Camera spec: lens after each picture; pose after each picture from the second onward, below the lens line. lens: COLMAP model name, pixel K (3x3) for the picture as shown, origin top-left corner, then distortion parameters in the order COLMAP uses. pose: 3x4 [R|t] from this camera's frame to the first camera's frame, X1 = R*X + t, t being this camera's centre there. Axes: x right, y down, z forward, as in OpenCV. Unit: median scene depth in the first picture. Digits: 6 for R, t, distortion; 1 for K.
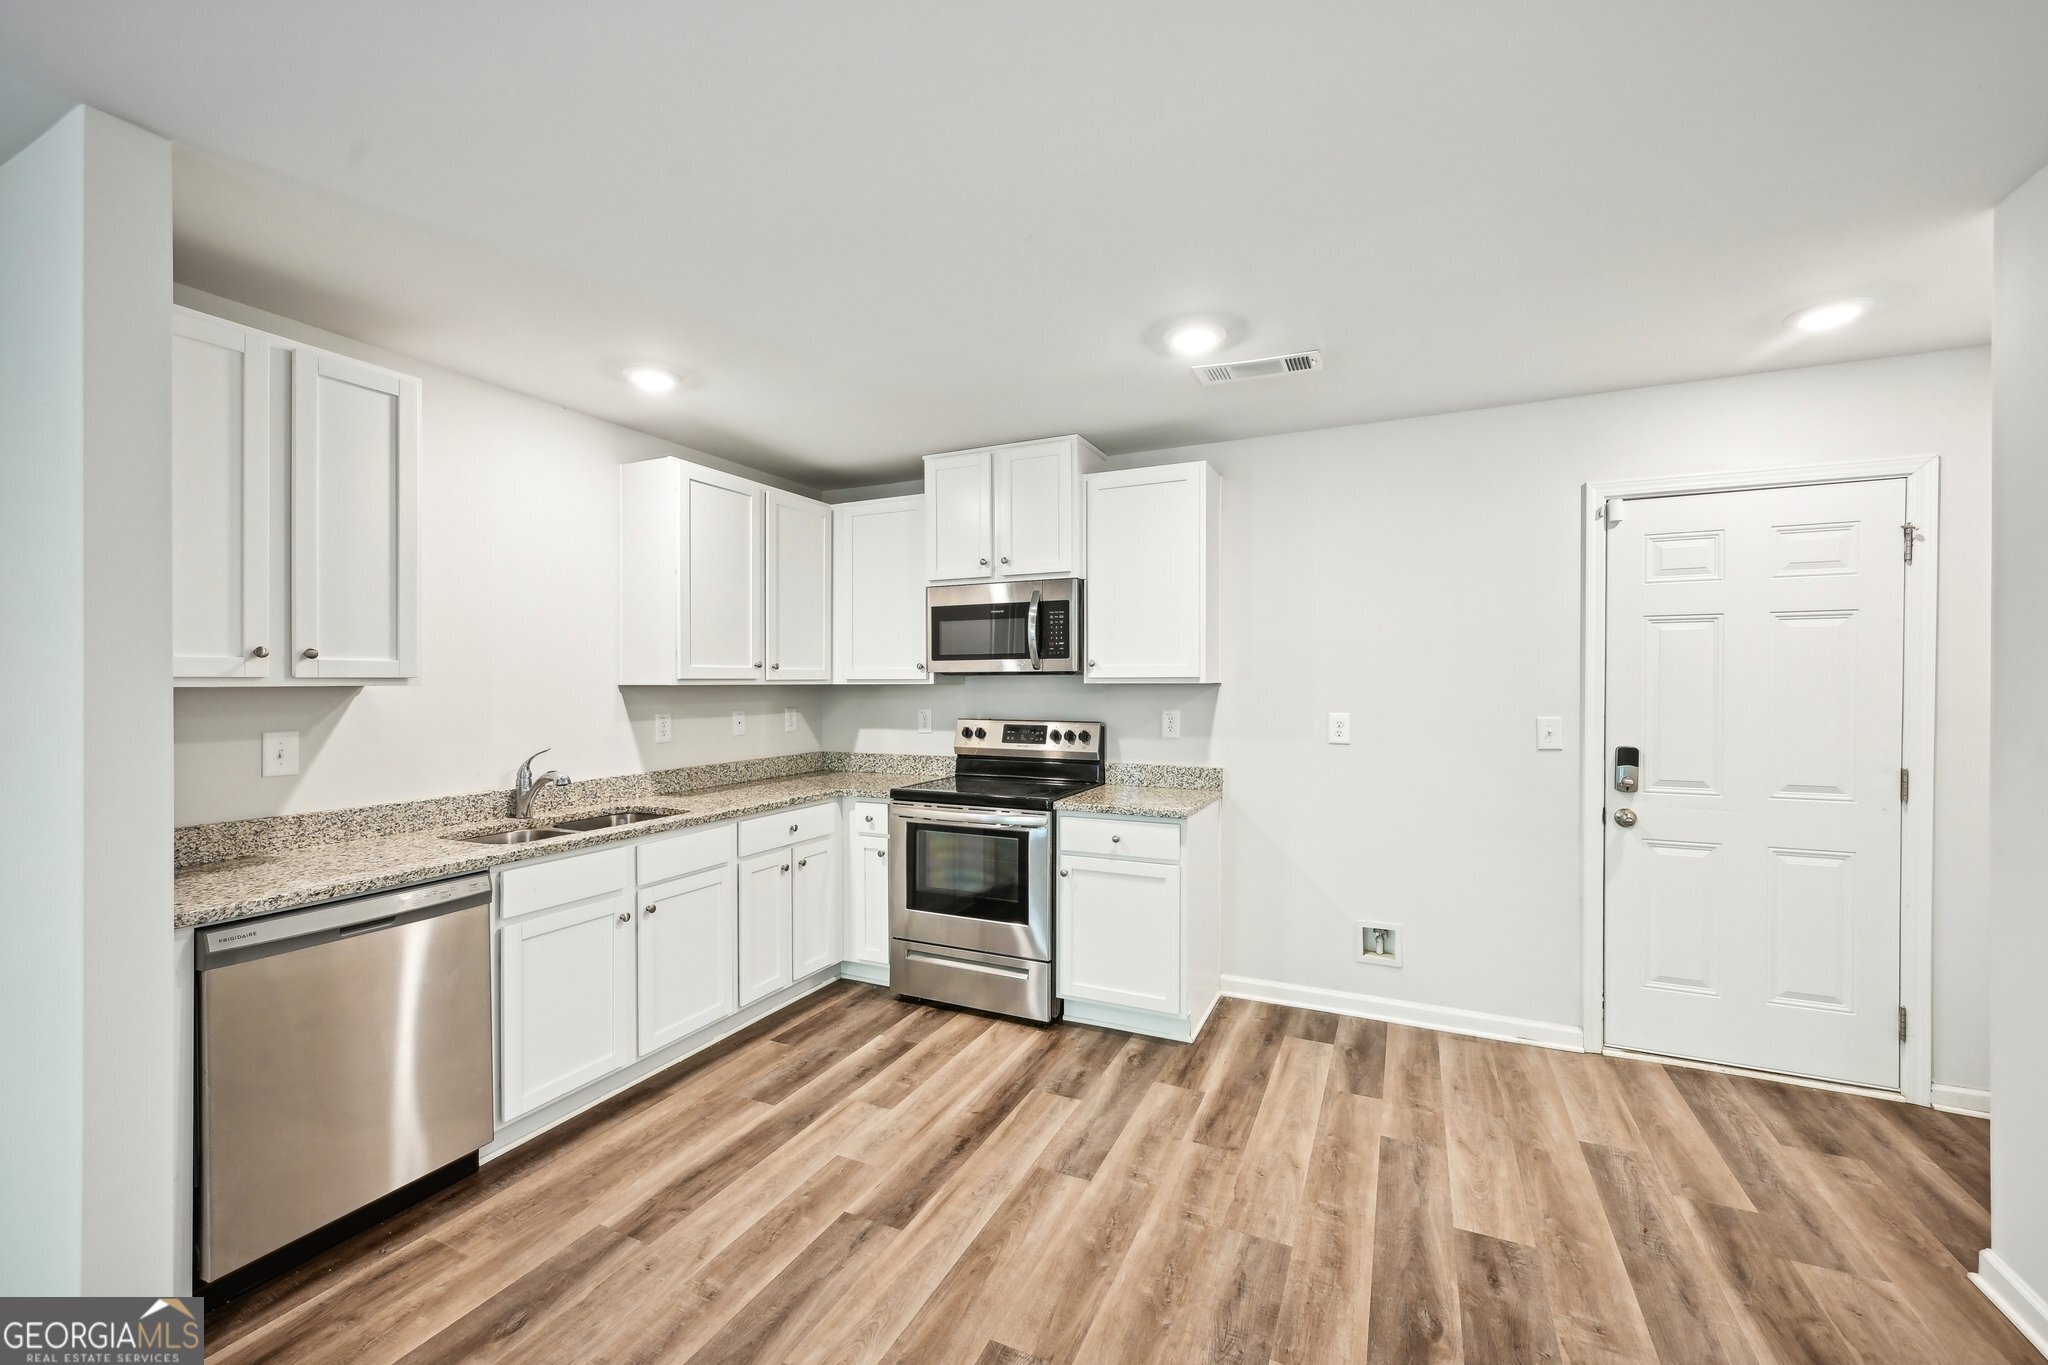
lens RADIAL K [[819.5, 0, 1022.3], [0, 819.5, 675.8], [0, 0, 1]] dist [0.003626, -0.000582]
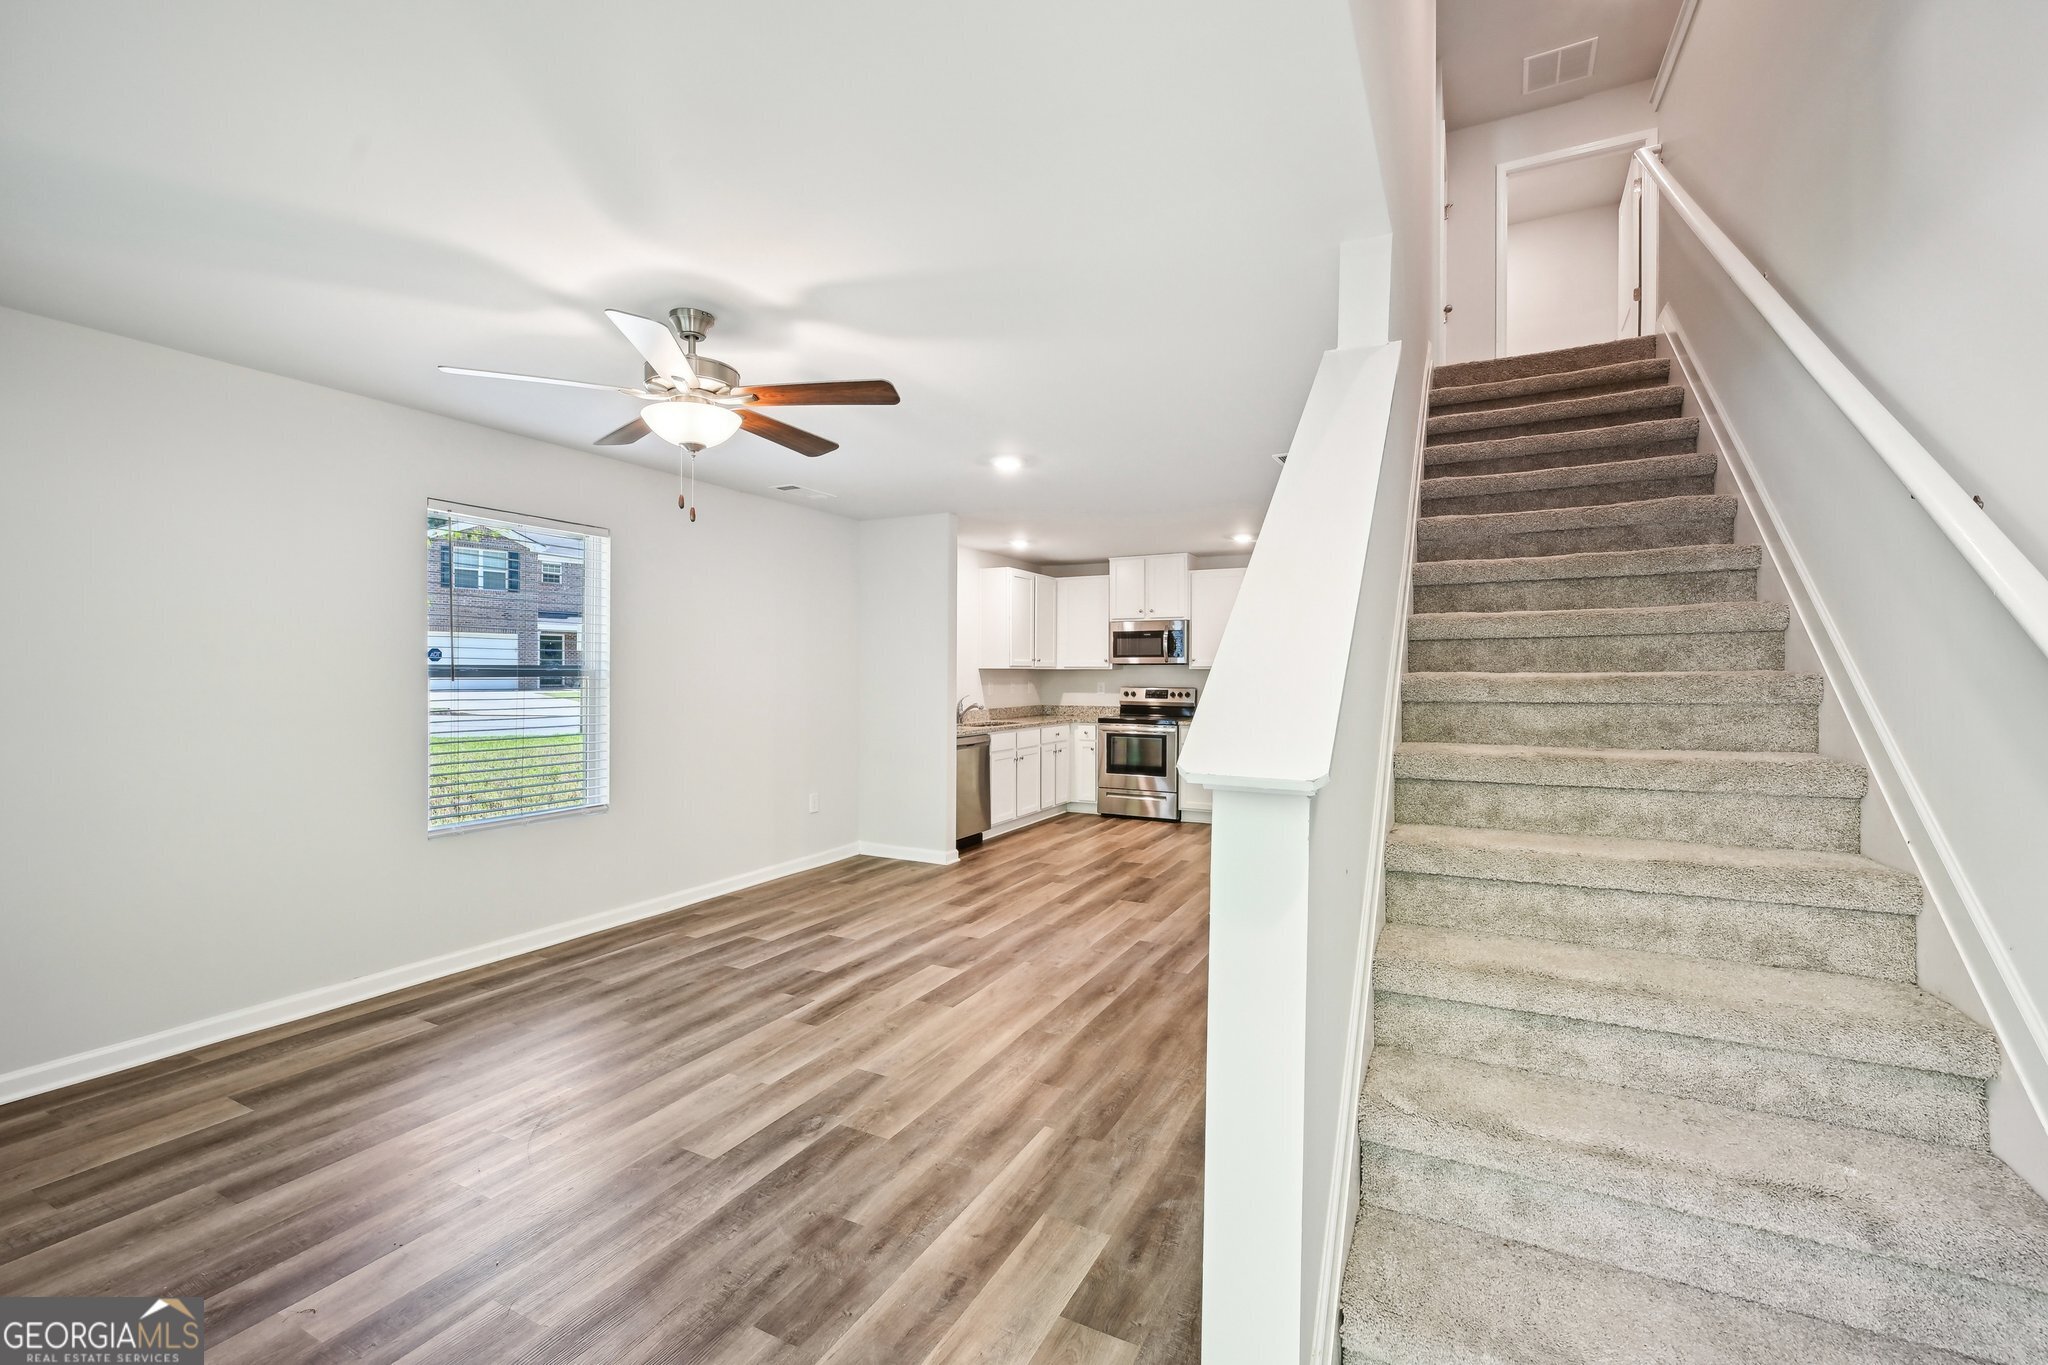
lens RADIAL K [[851.5, 0, 1027.1], [0, 851.5, 679.0], [0, 0, 1]] dist [-0.000787, 0.000252]
pose [[0.999510, 0.006633, -0.030587, -0.291435], [-0.006203, 0.999881, 0.014134, 0.006870], [0.030677, -0.013937, 0.999432, -1.280662]]
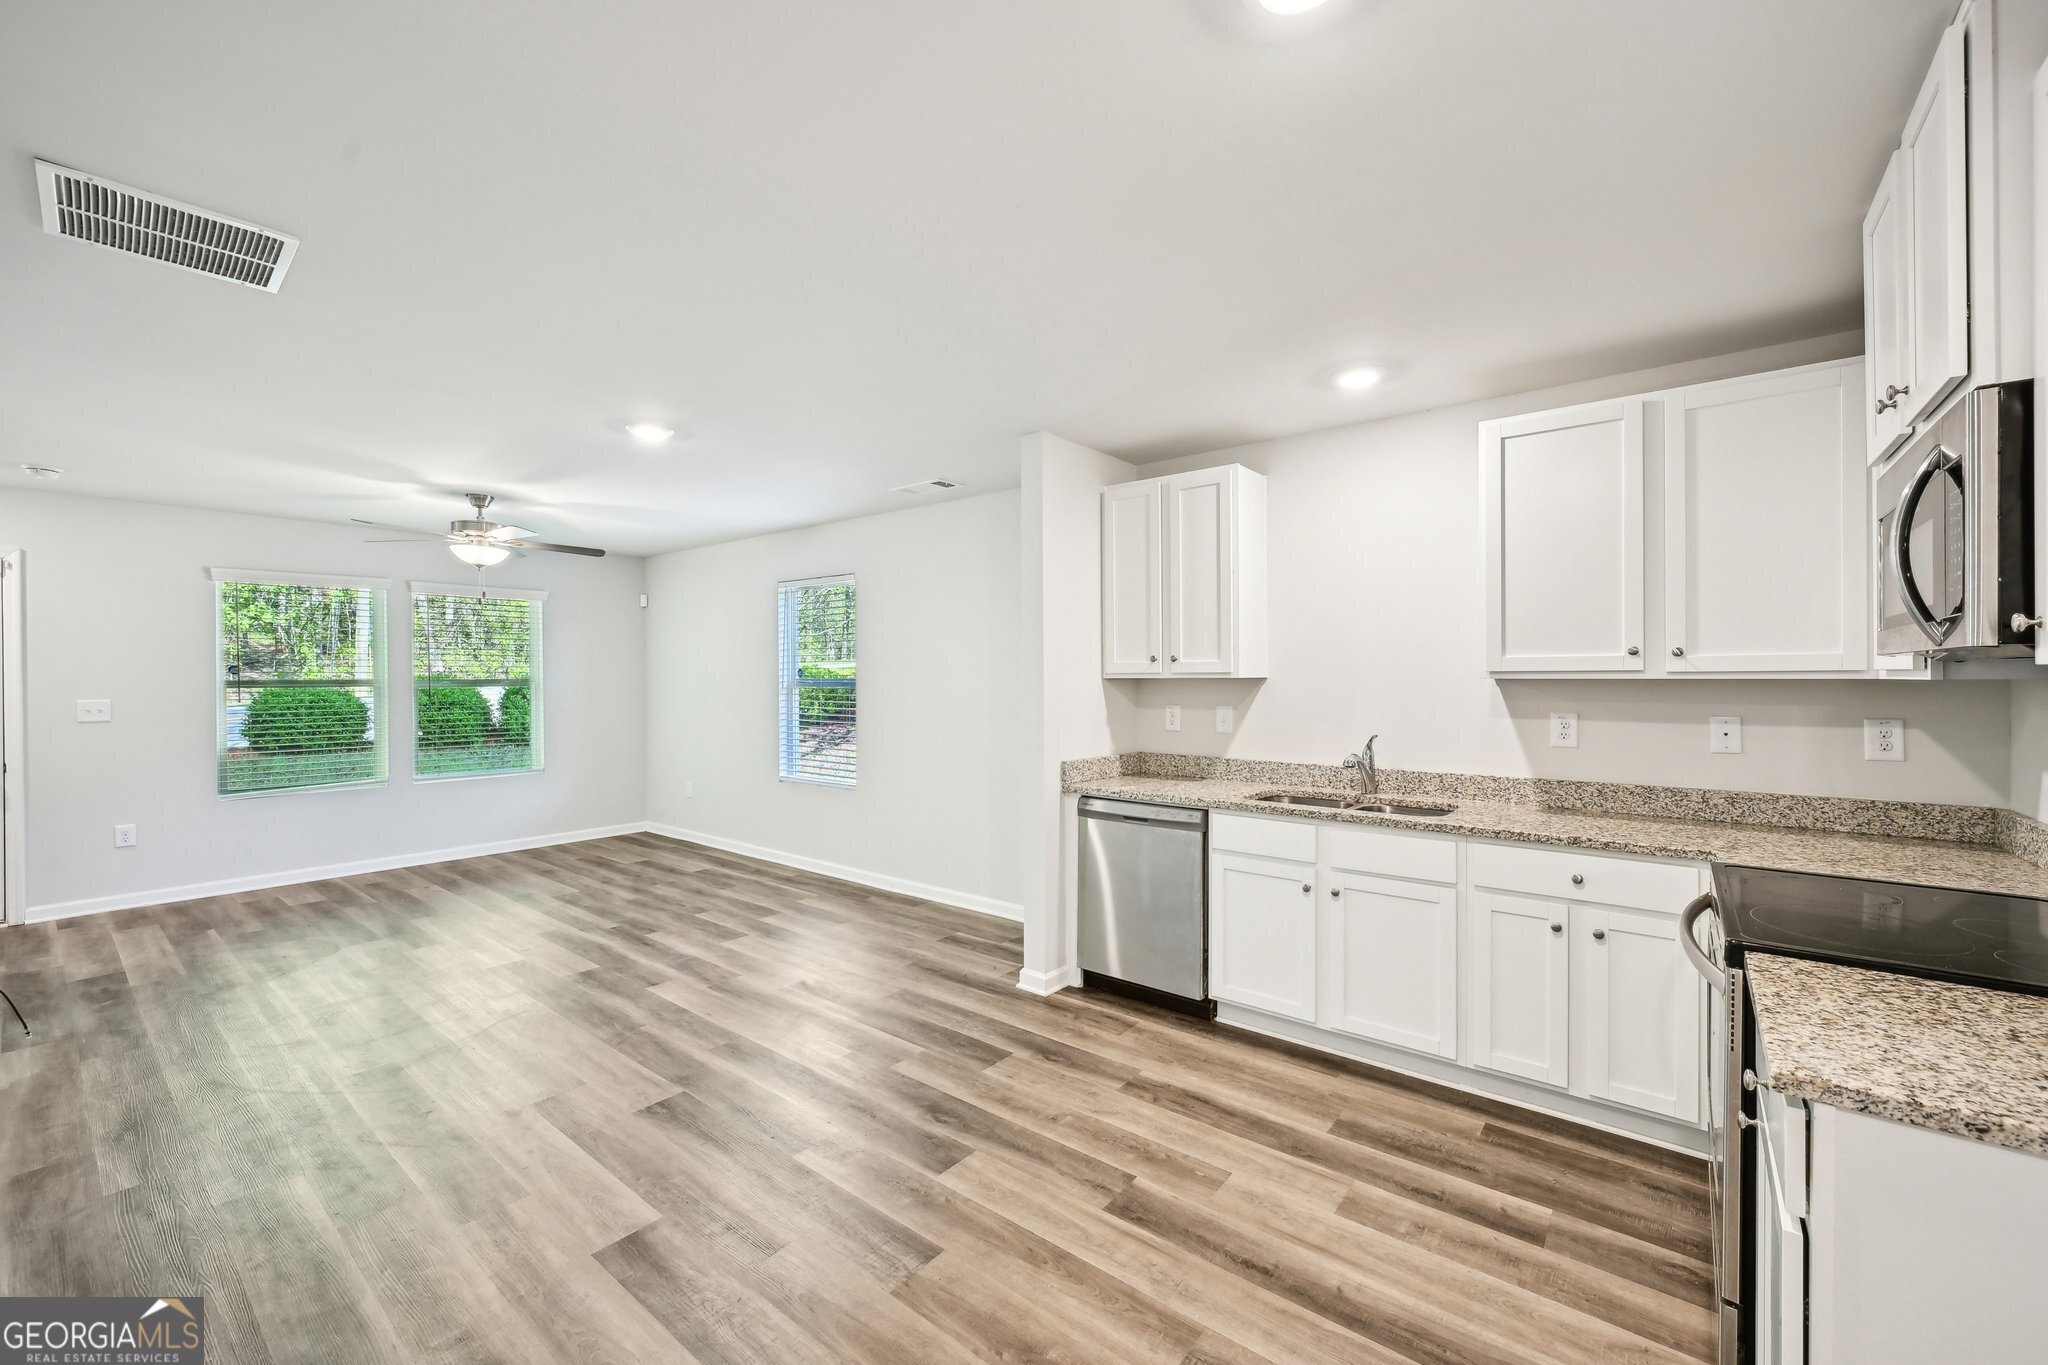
lens RADIAL K [[819.5, 0, 1036.1], [0, 819.5, 674.4], [0, 0, 1]] dist [0.003626, -0.000582]
pose [[-0.227653, 0.003294, -0.973737, 0.530829], [0.011970, 0.999928, 0.000584, 0.000284], [0.973669, -0.011523, -0.227676, 0.704473]]
